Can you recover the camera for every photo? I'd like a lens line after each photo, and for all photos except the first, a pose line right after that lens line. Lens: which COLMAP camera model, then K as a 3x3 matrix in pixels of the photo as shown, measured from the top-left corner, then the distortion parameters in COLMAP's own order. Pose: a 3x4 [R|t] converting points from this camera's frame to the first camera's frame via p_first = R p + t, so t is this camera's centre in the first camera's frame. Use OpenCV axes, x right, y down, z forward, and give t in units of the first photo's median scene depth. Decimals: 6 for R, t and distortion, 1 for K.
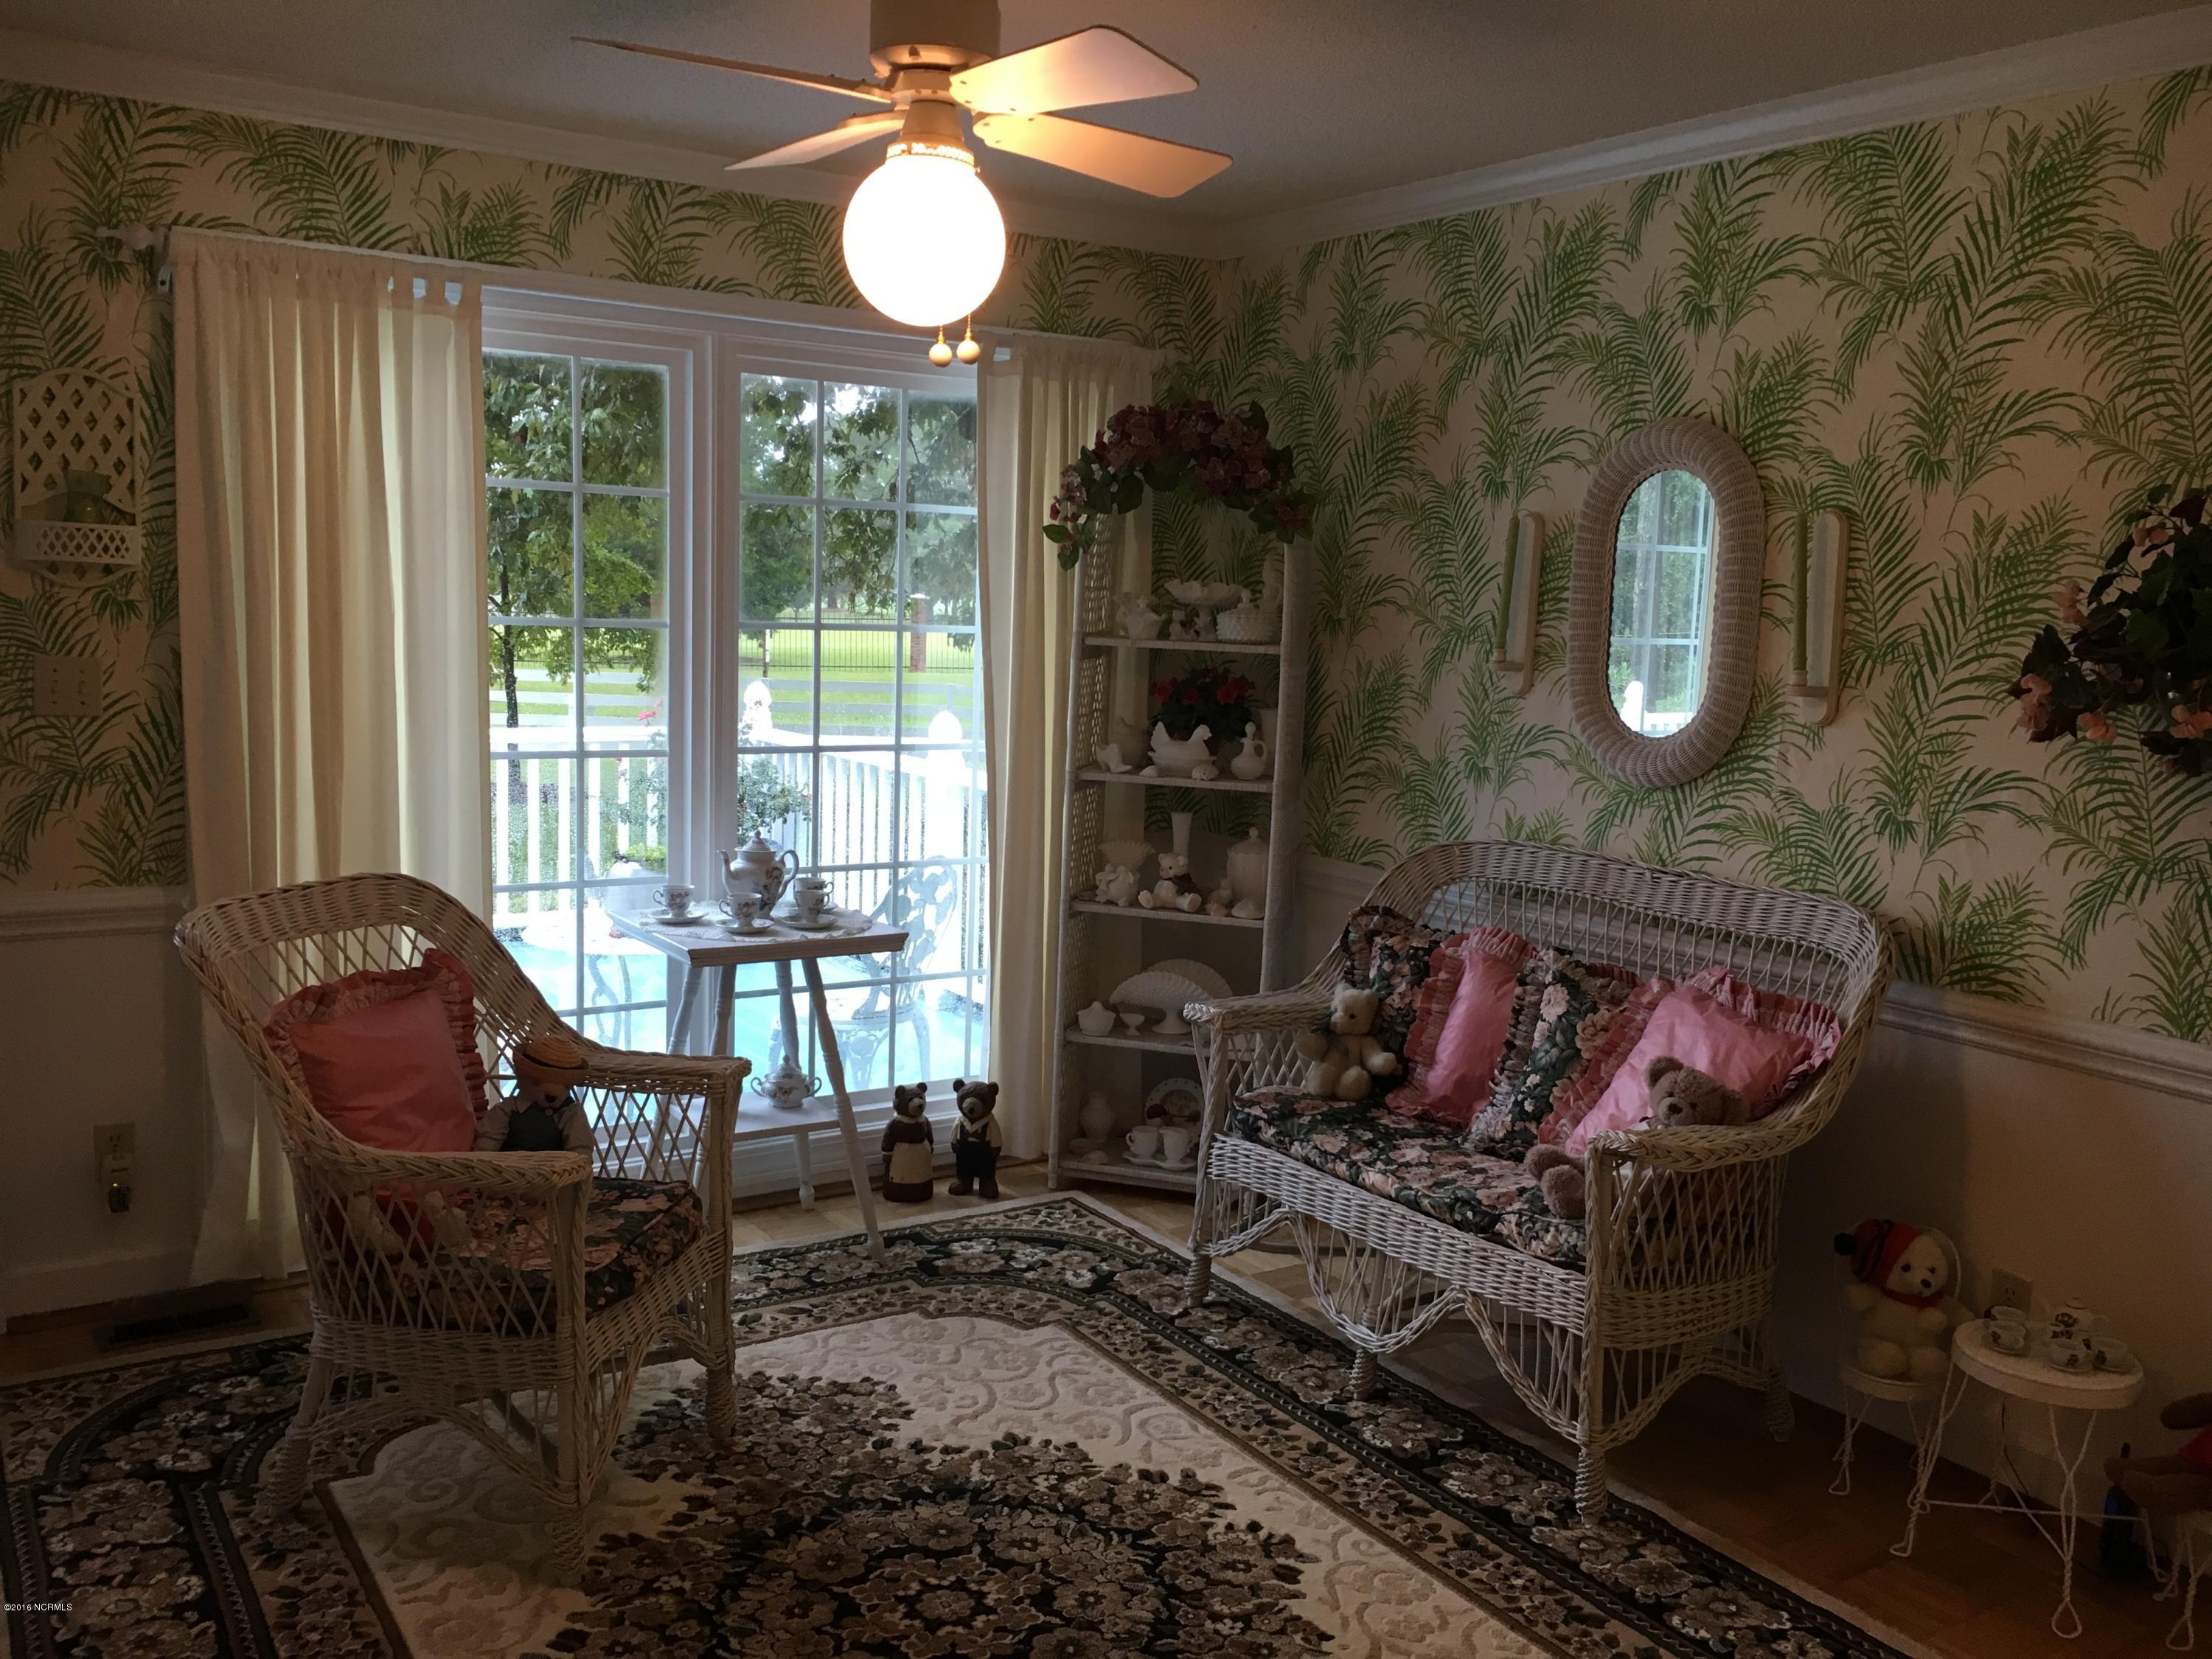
lens RADIAL K [[1933.5, 0, 1114.7], [0, 1933.5, 826.8], [0, 0, 1]] dist [0.060475, -0.068149]
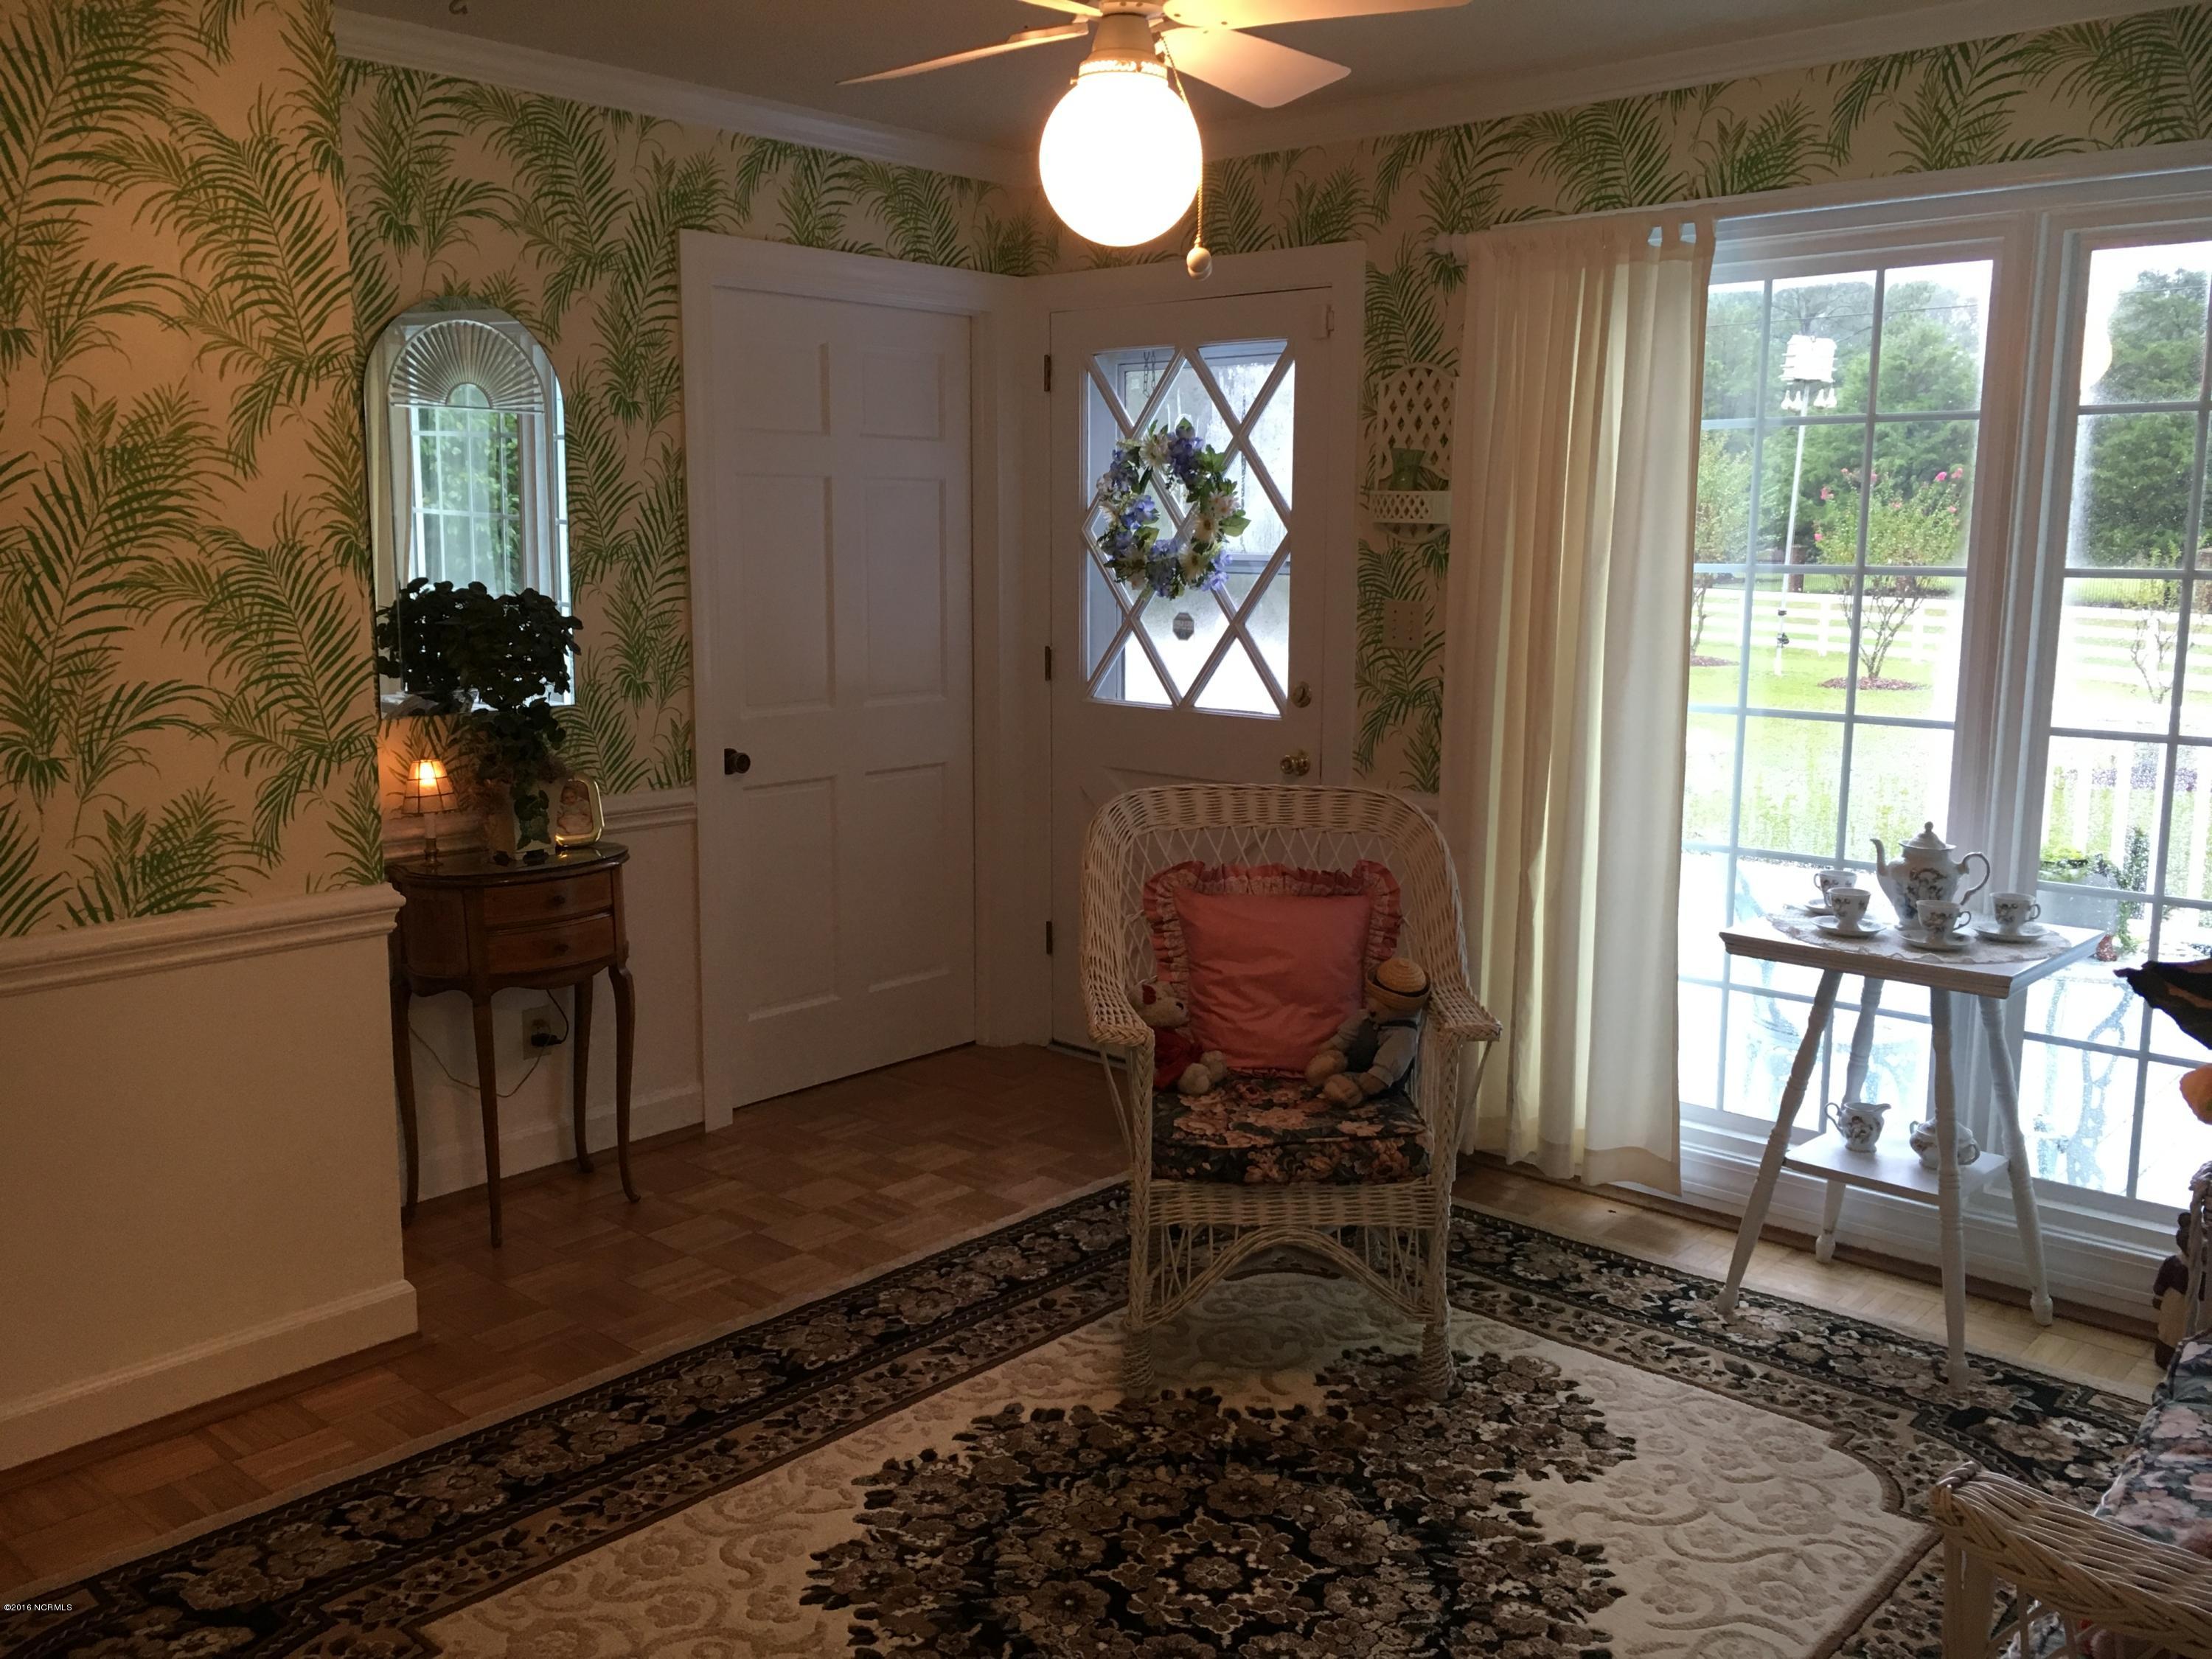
lens RADIAL K [[1933.5, 0, 1104.7], [0, 1933.5, 836.3], [0, 0, 1]] dist [0.060475, -0.068149]
pose [[0.225178, 0.123783, -0.966423, 0.626820], [-0.115437, 0.988300, 0.099688, -0.040407], [0.967455, 0.089113, 0.236833, 0.547795]]
